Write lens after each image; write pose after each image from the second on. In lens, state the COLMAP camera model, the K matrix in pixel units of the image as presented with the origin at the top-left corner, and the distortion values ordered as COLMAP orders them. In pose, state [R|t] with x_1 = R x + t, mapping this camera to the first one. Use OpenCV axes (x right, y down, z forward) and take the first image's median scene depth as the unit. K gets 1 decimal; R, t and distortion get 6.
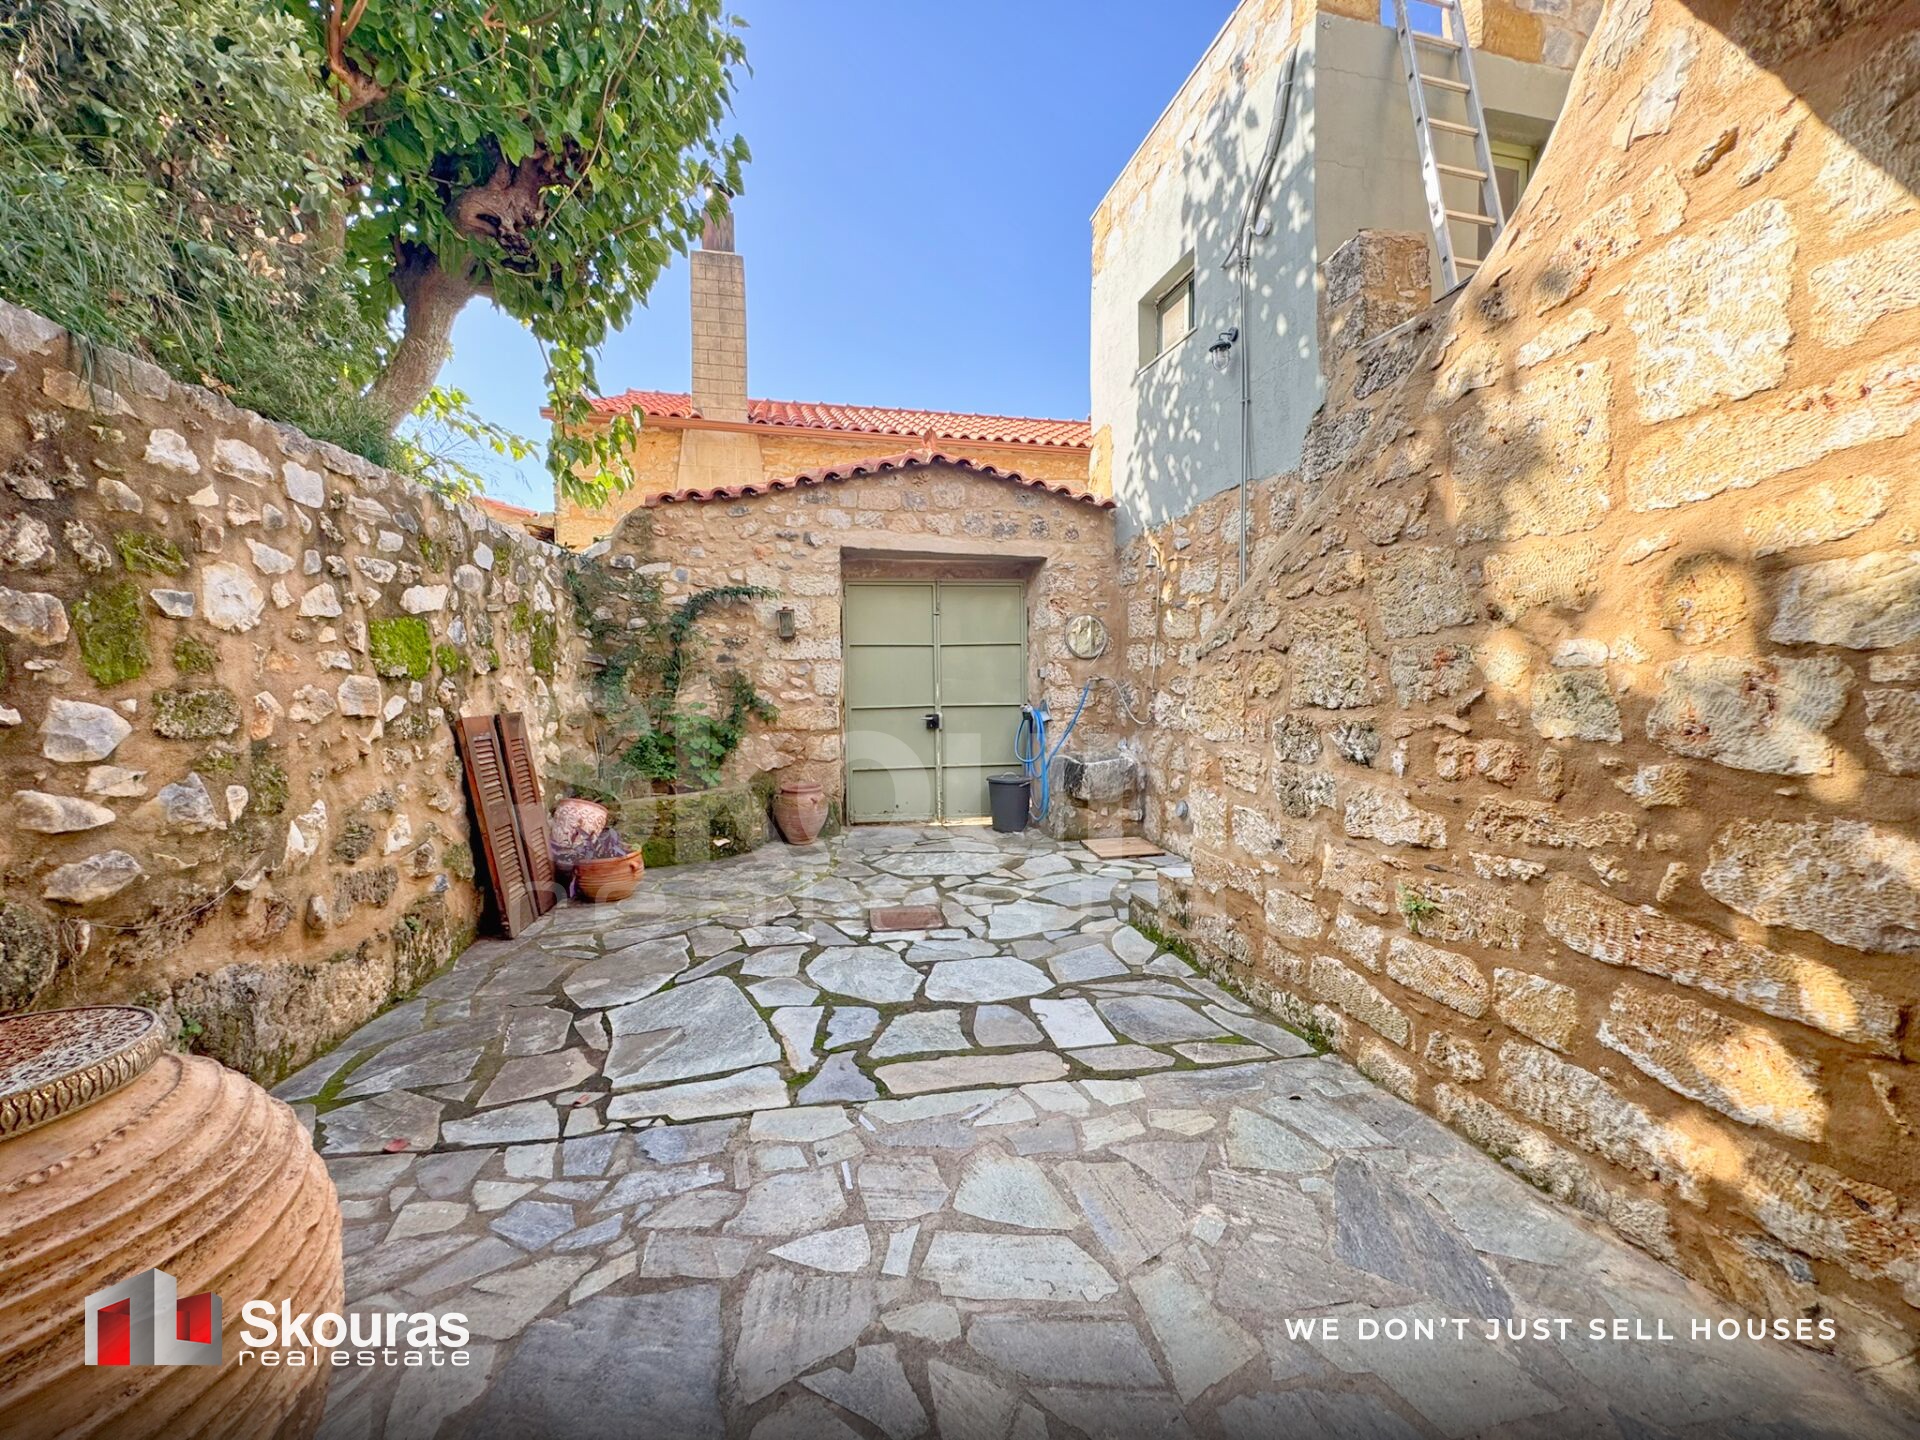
lens RADIAL K [[769.7, 0, 960.0], [0, 769.7, 720.0], [0, 0, 1]] dist [-0.001101, 0.000050]
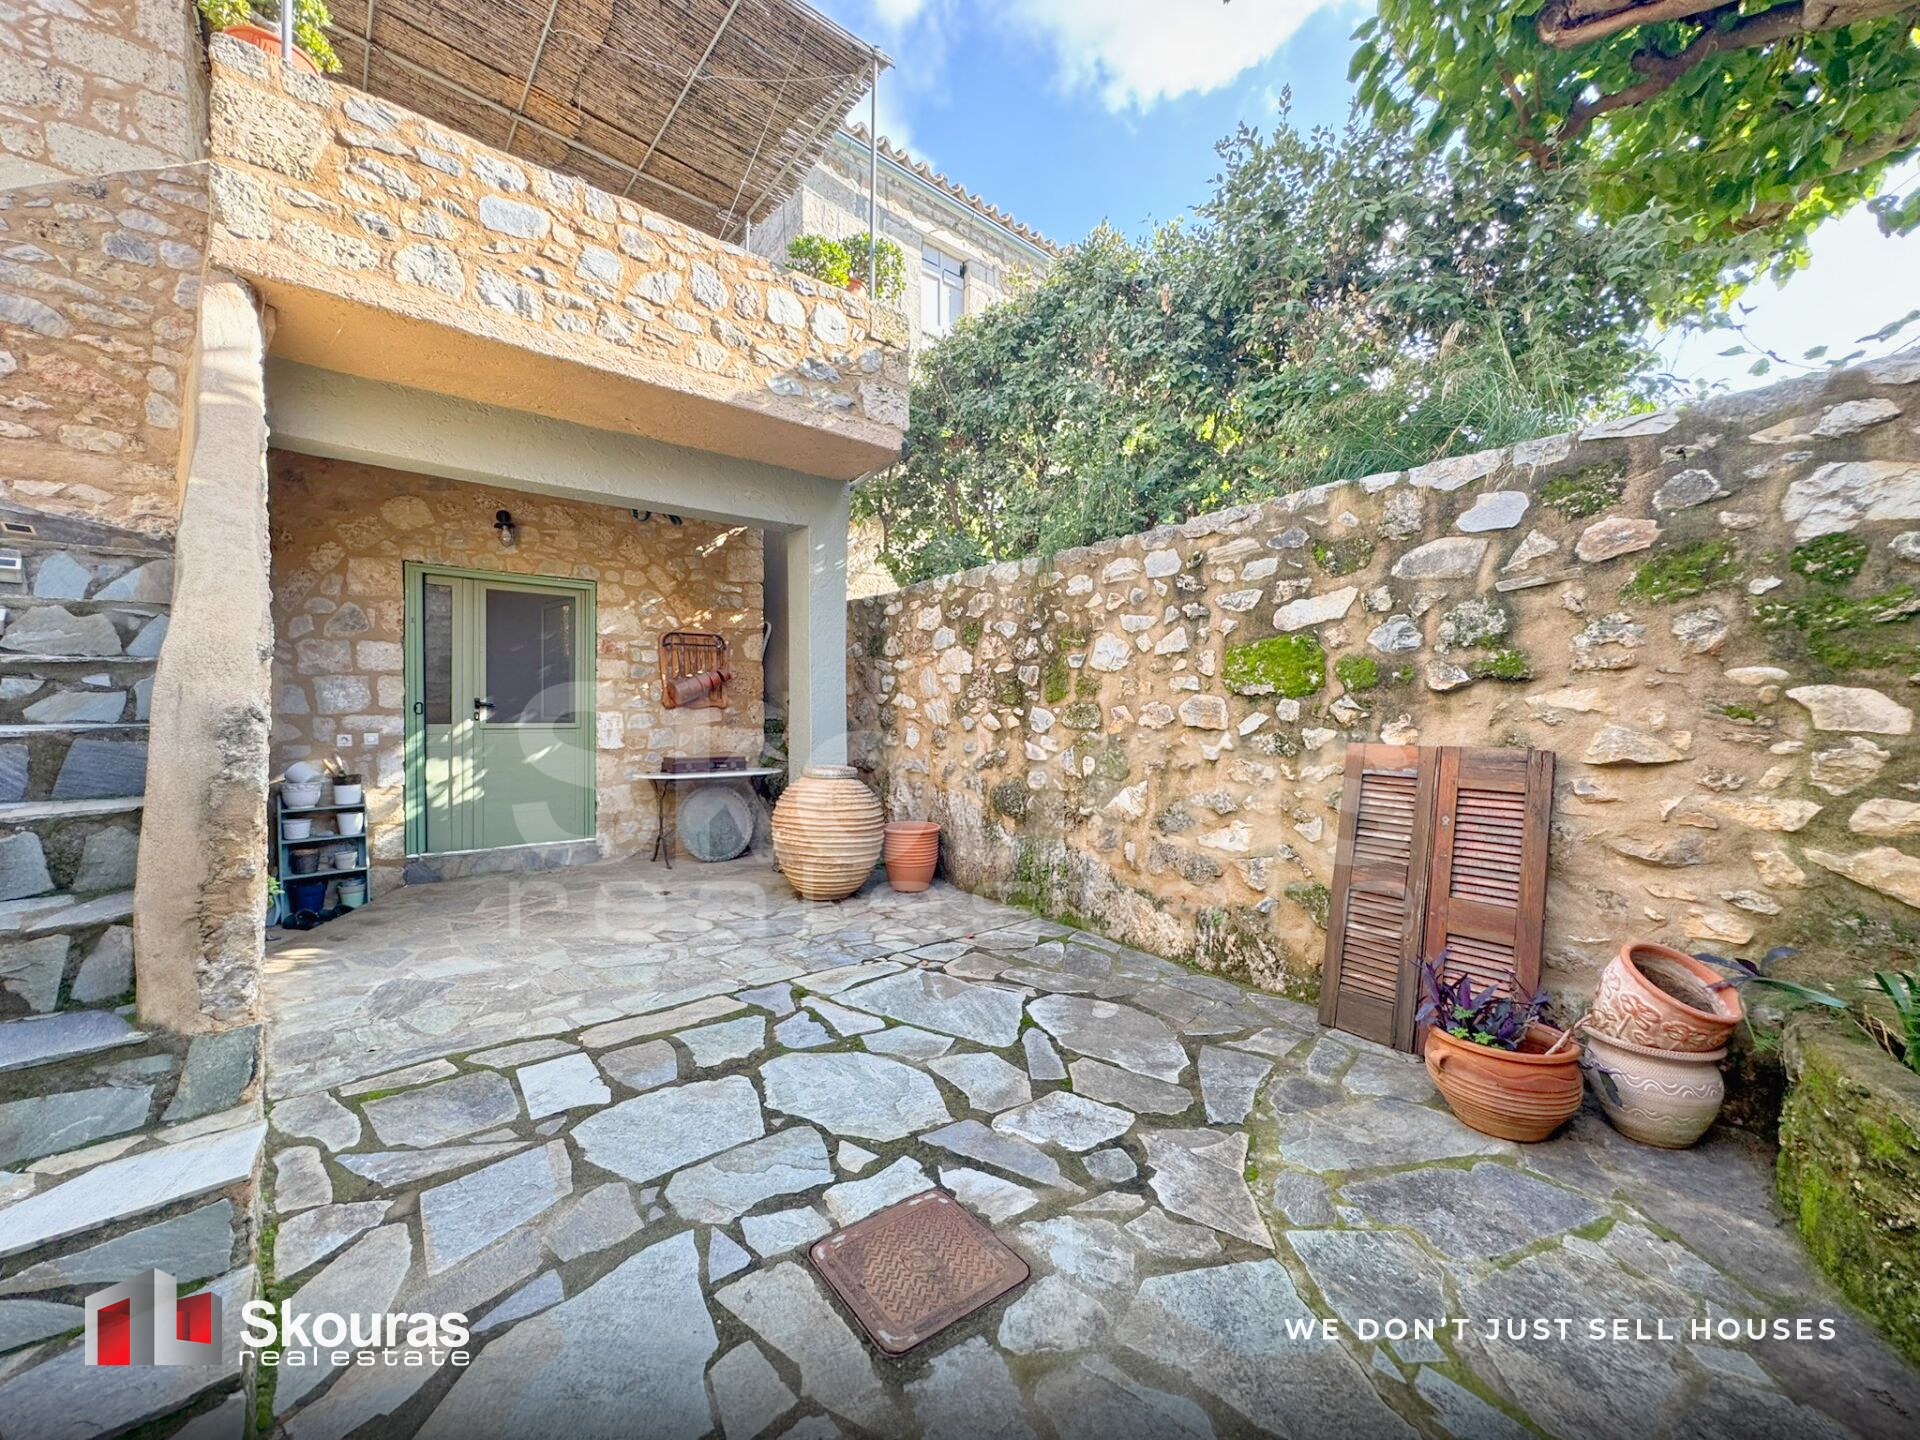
lens RADIAL K [[769.7, 0, 960.0], [0, 769.7, 720.0], [0, 0, 1]] dist [-0.001101, 0.000050]
pose [[-0.883285, 0.014887, -0.468599, 0.147256], [-0.020585, 0.997300, 0.070486, -0.098796], [0.468383, 0.071905, -0.880594, 1.957041]]
